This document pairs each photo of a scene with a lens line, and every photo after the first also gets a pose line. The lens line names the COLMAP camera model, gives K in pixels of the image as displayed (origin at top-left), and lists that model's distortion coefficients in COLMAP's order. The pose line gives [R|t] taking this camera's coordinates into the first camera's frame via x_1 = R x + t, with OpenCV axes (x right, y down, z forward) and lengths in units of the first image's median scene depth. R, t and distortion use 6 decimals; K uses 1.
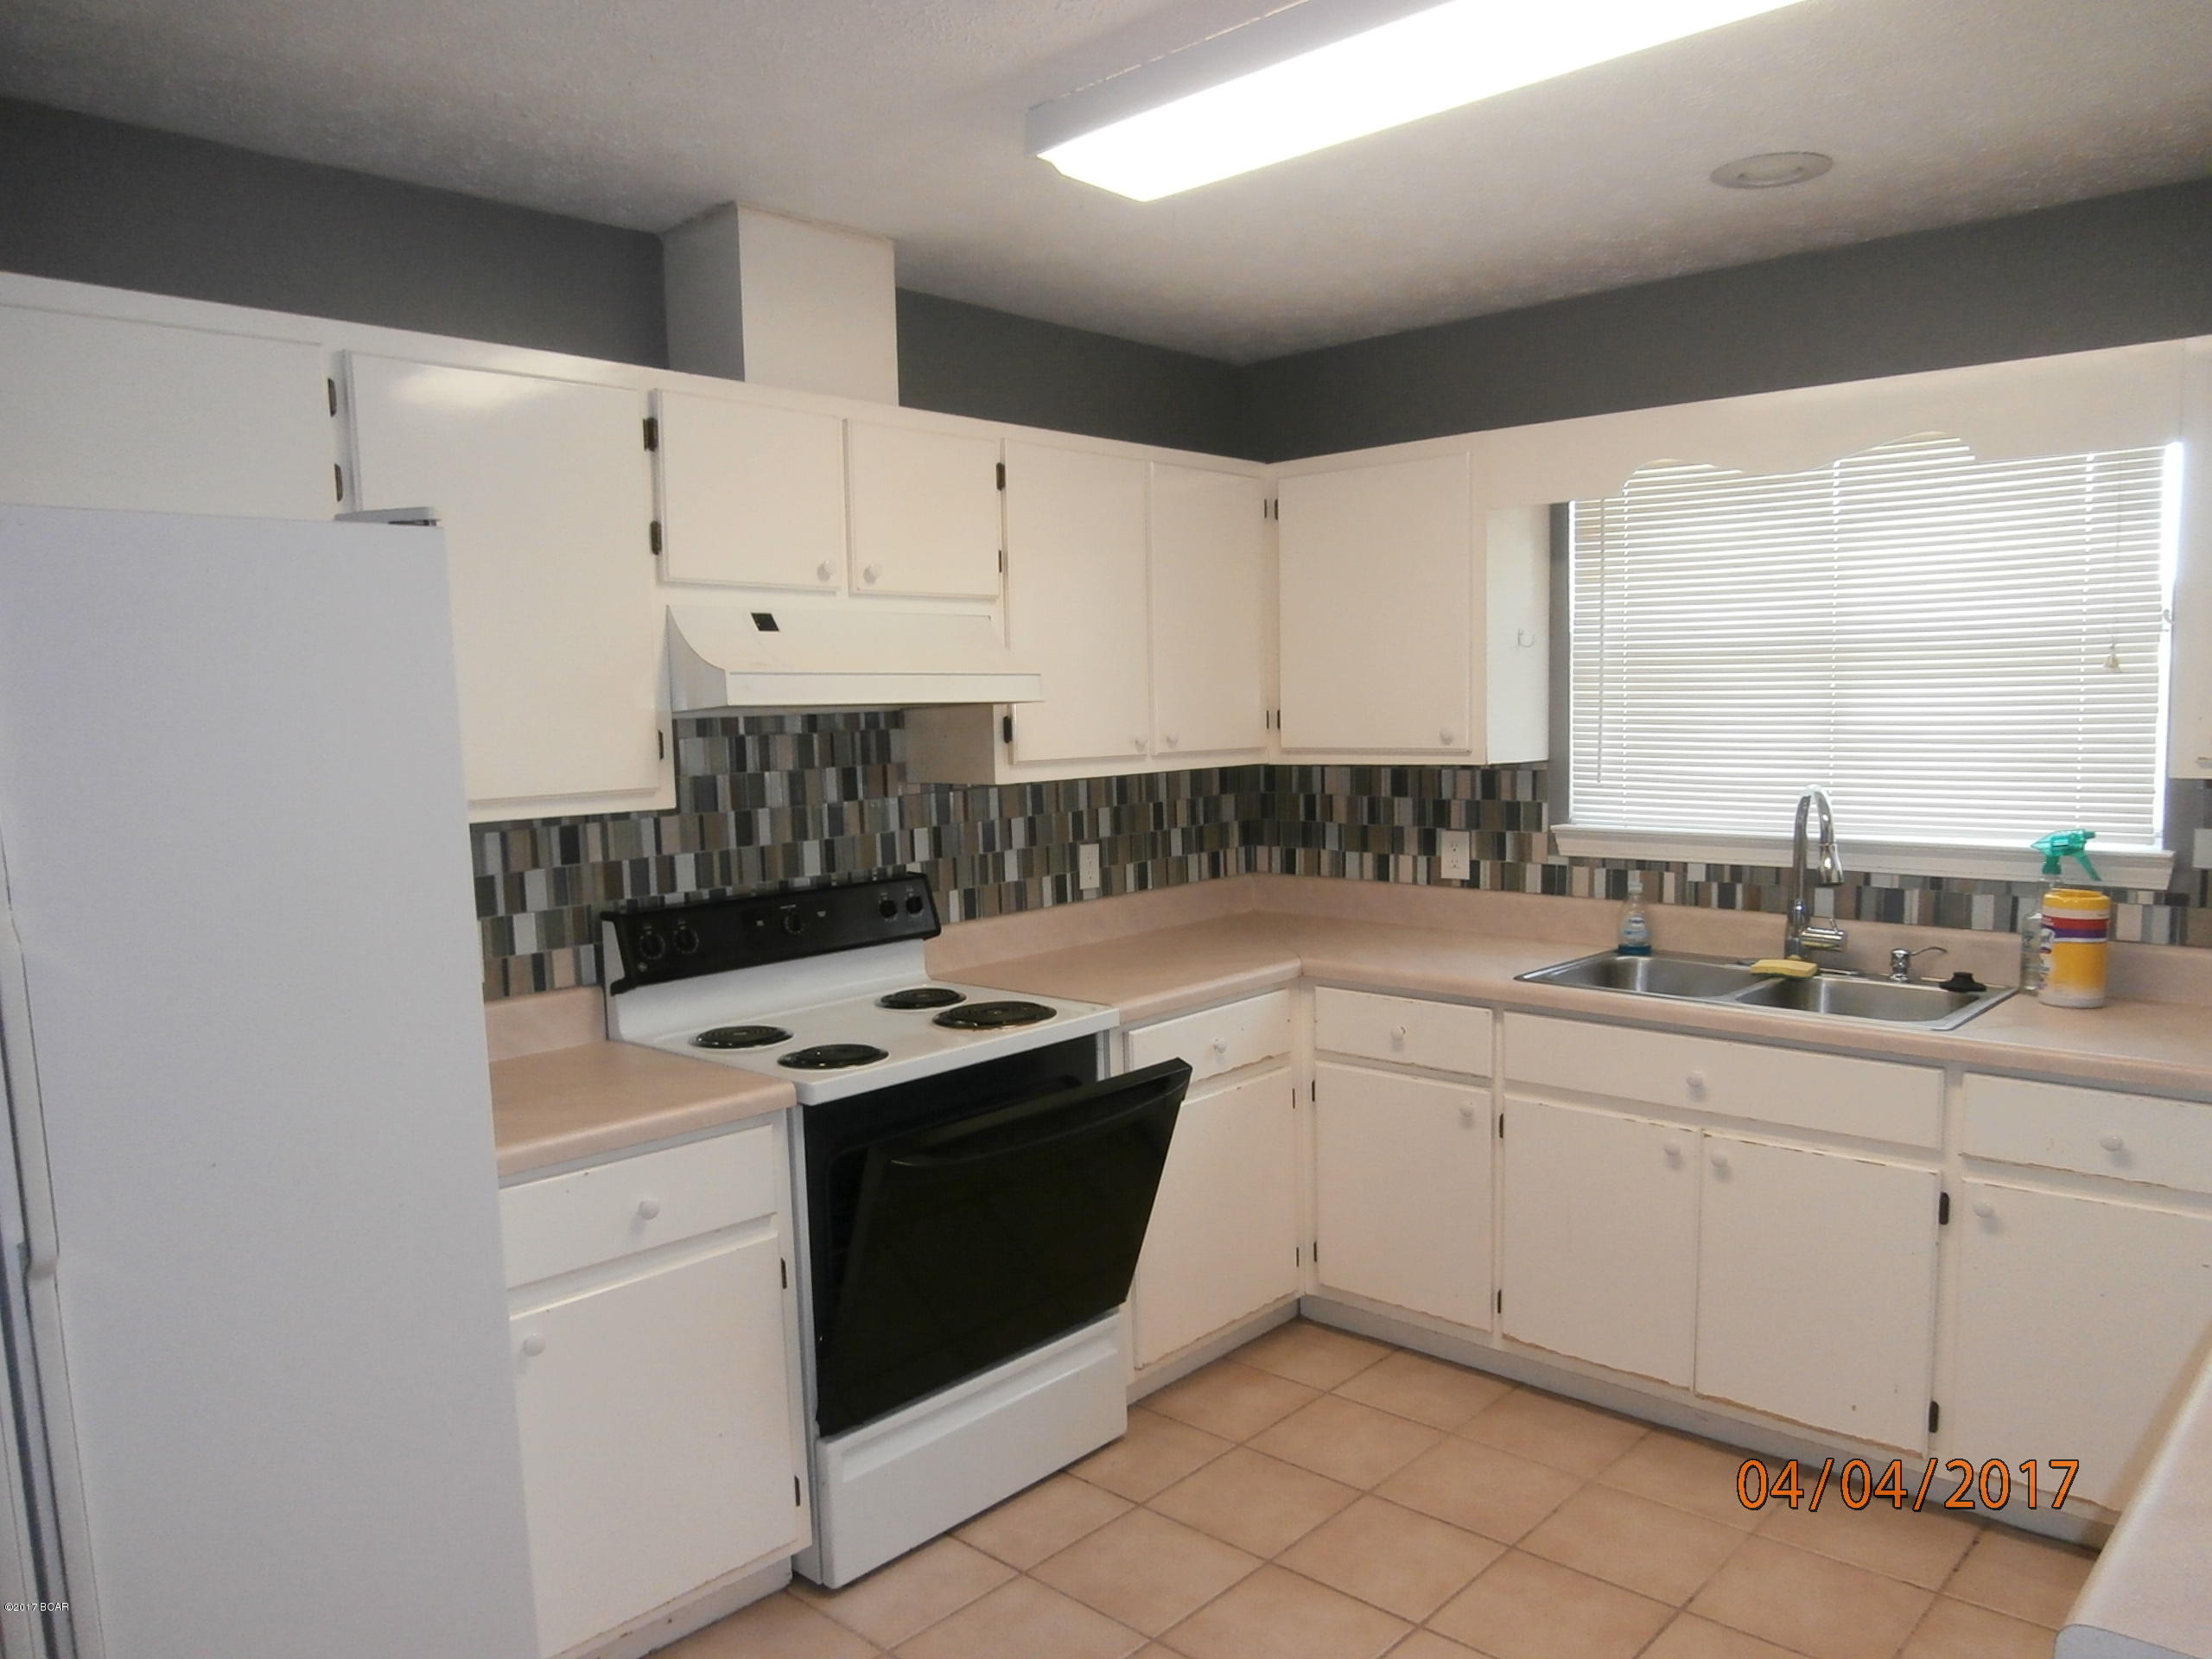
lens RADIAL K [[1569.2, 0, 1115.1], [0, 1569.2, 842.2], [0, 0, 1]] dist [-0.003189, 0.003885]
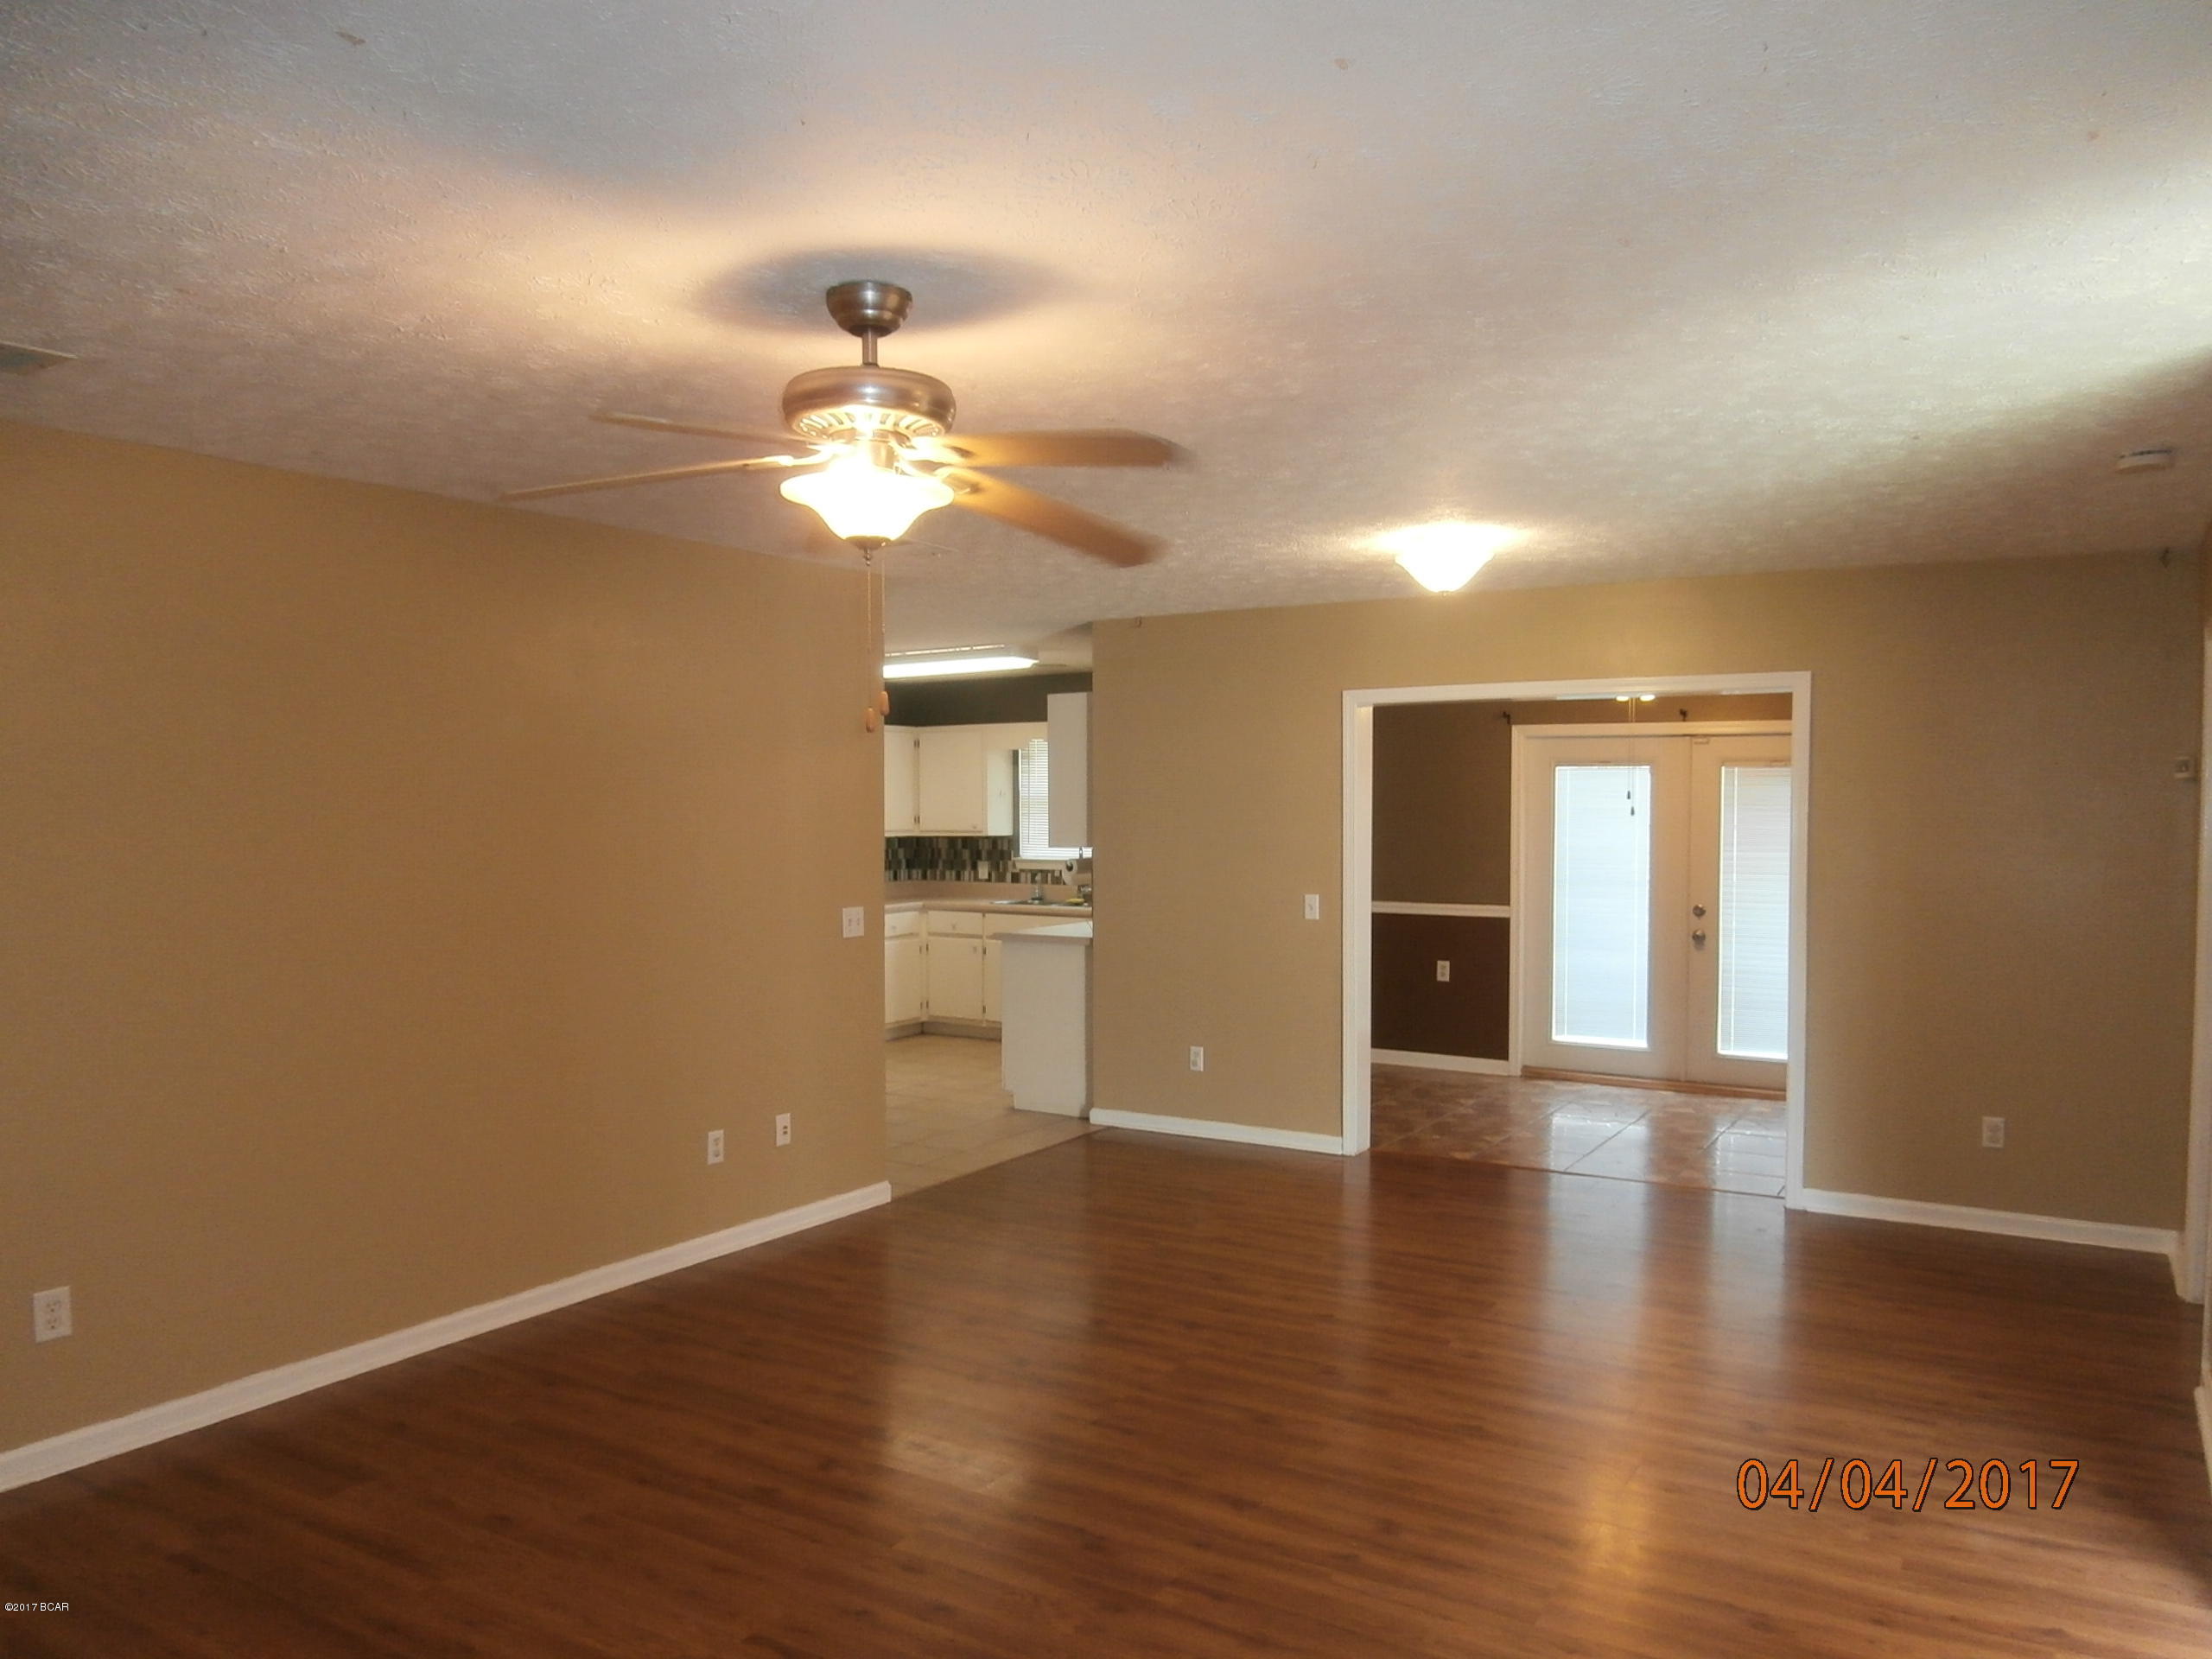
lens RADIAL K [[1569.2, 0, 1100.5], [0, 1569.2, 823.7], [0, 0, 1]] dist [-0.003189, 0.003885]
pose [[0.983563, 0.018406, 0.179624, -0.090301], [-0.004367, 0.996925, -0.078242, 0.169289], [-0.180511, 0.076172, 0.980619, -2.072869]]
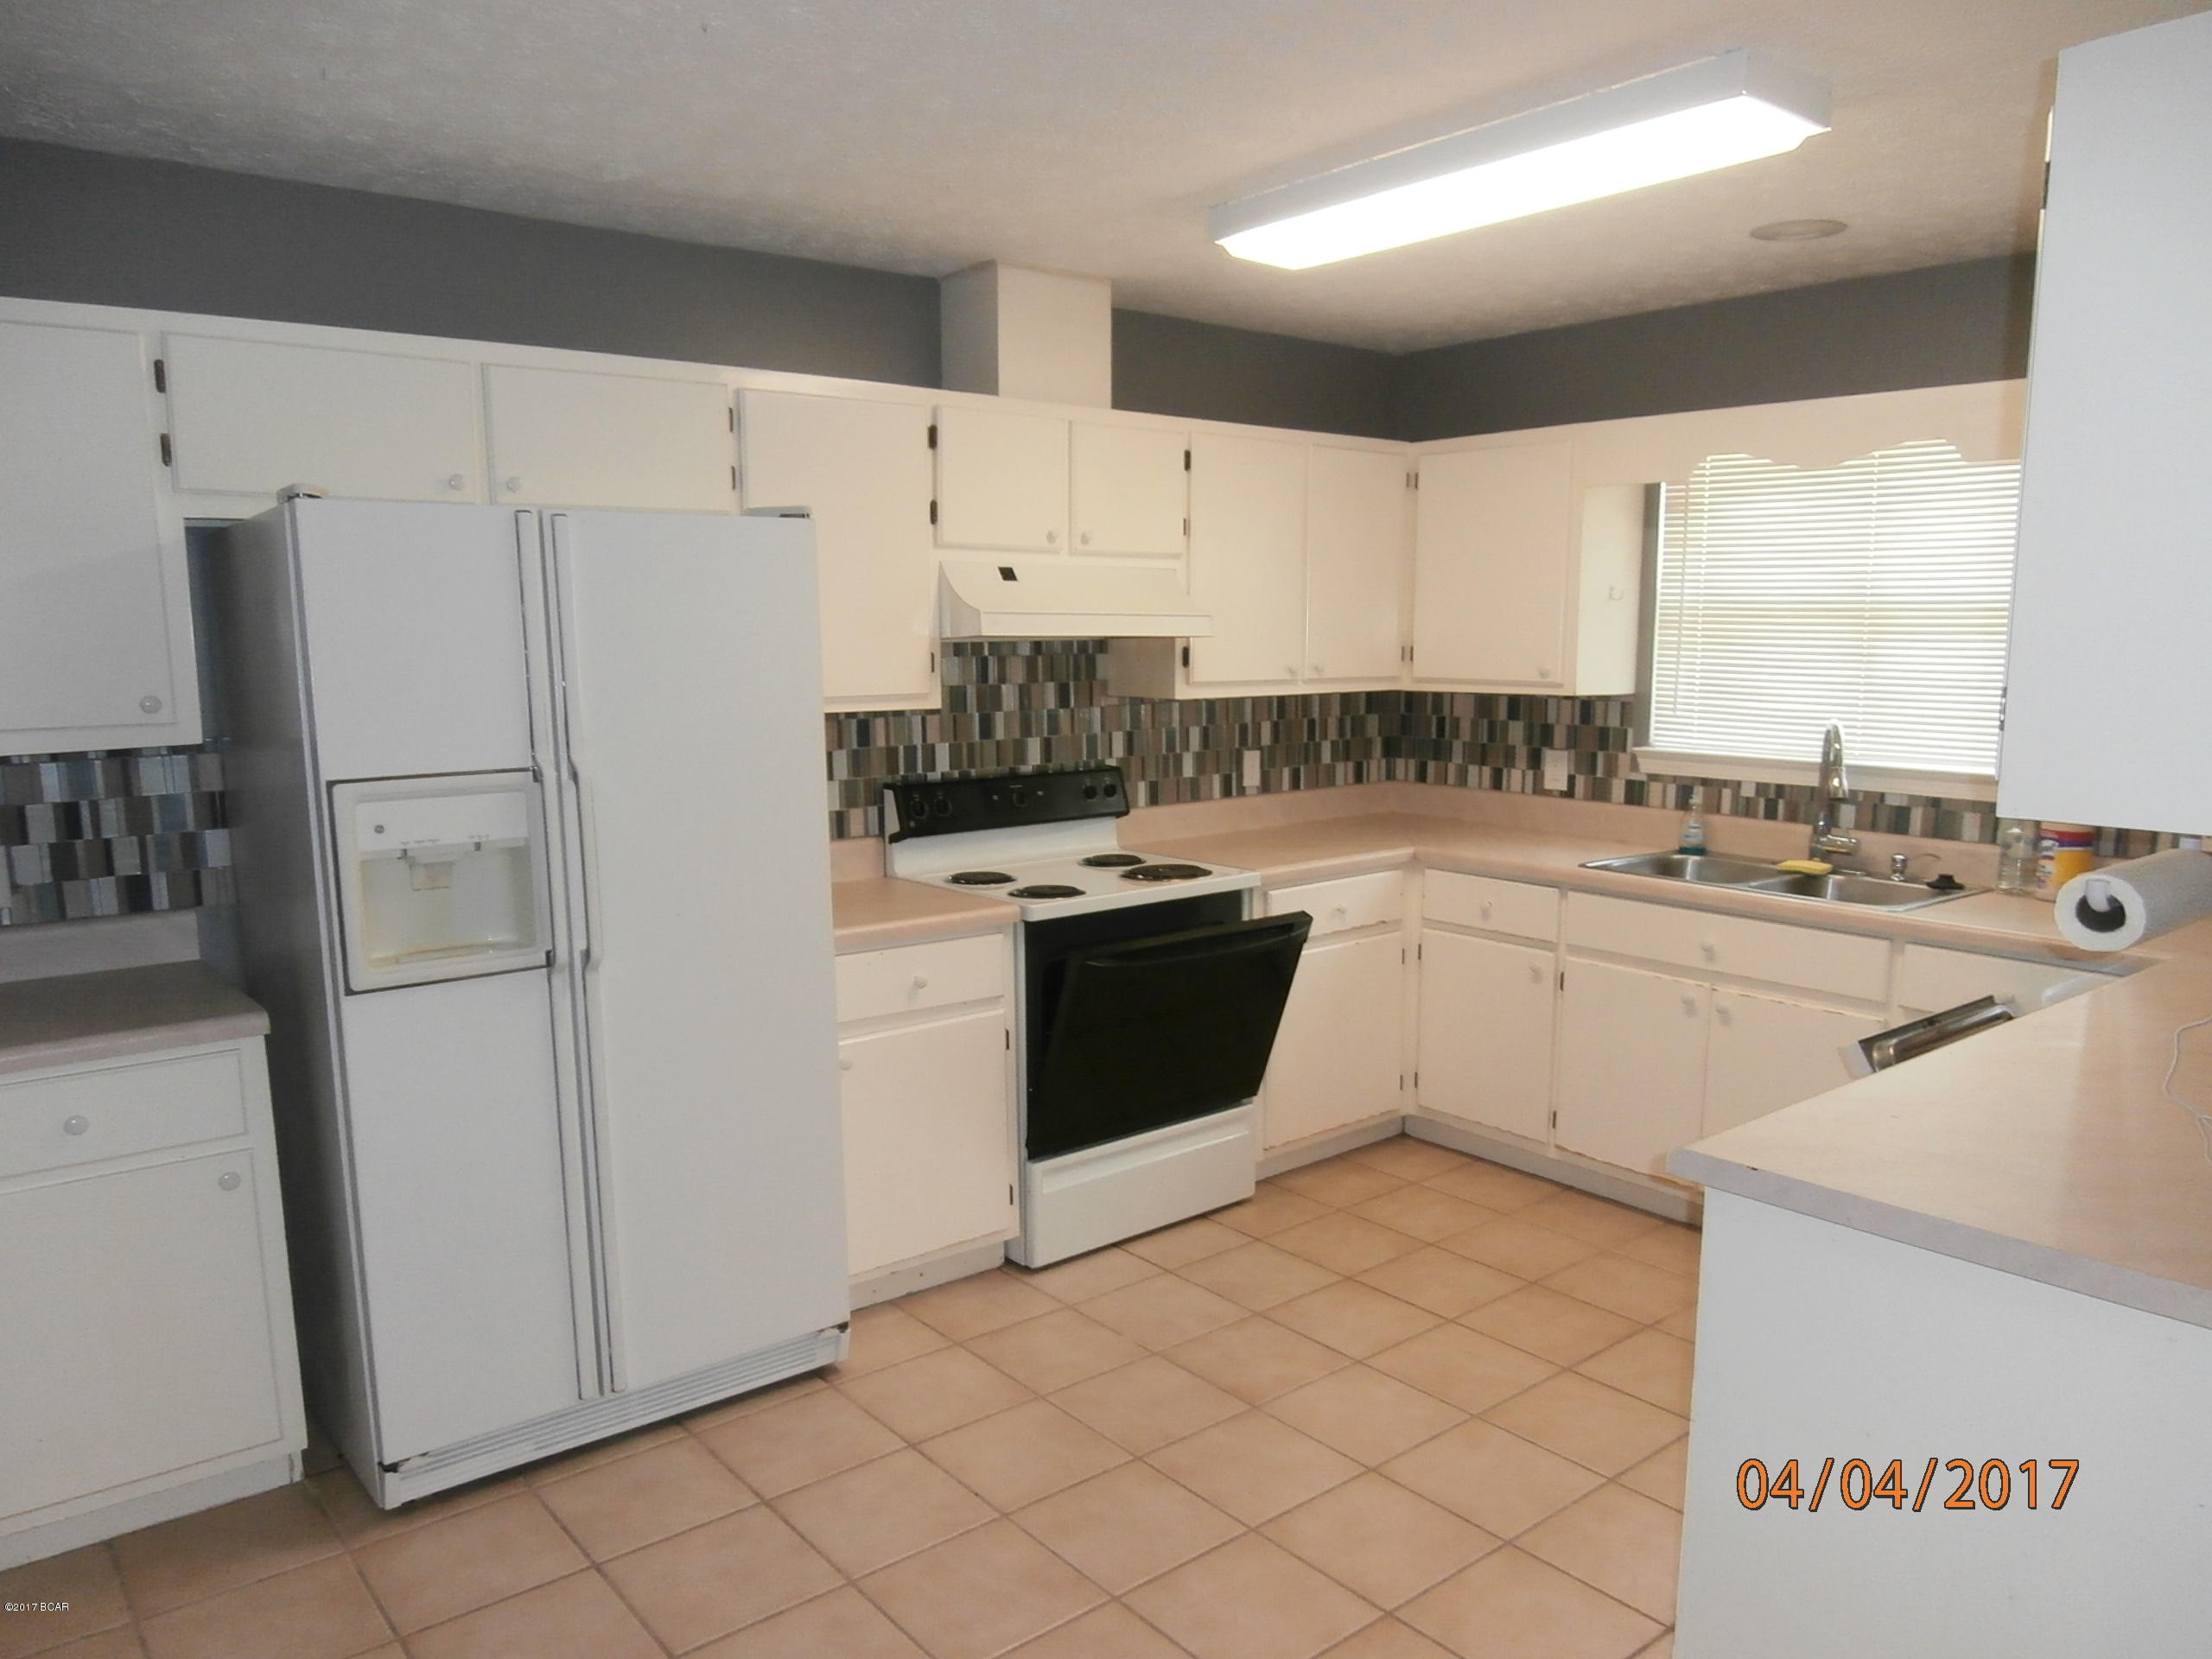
lens RADIAL K [[1569.2, 0, 1083.3], [0, 1569.2, 842.4], [0, 0, 1]] dist [-0.003189, 0.003885]
pose [[0.988044, 0.043499, -0.147908, 0.045876], [-0.035964, 0.997933, 0.053248, 0.015018], [0.149919, -0.047293, 0.987567, -0.299311]]
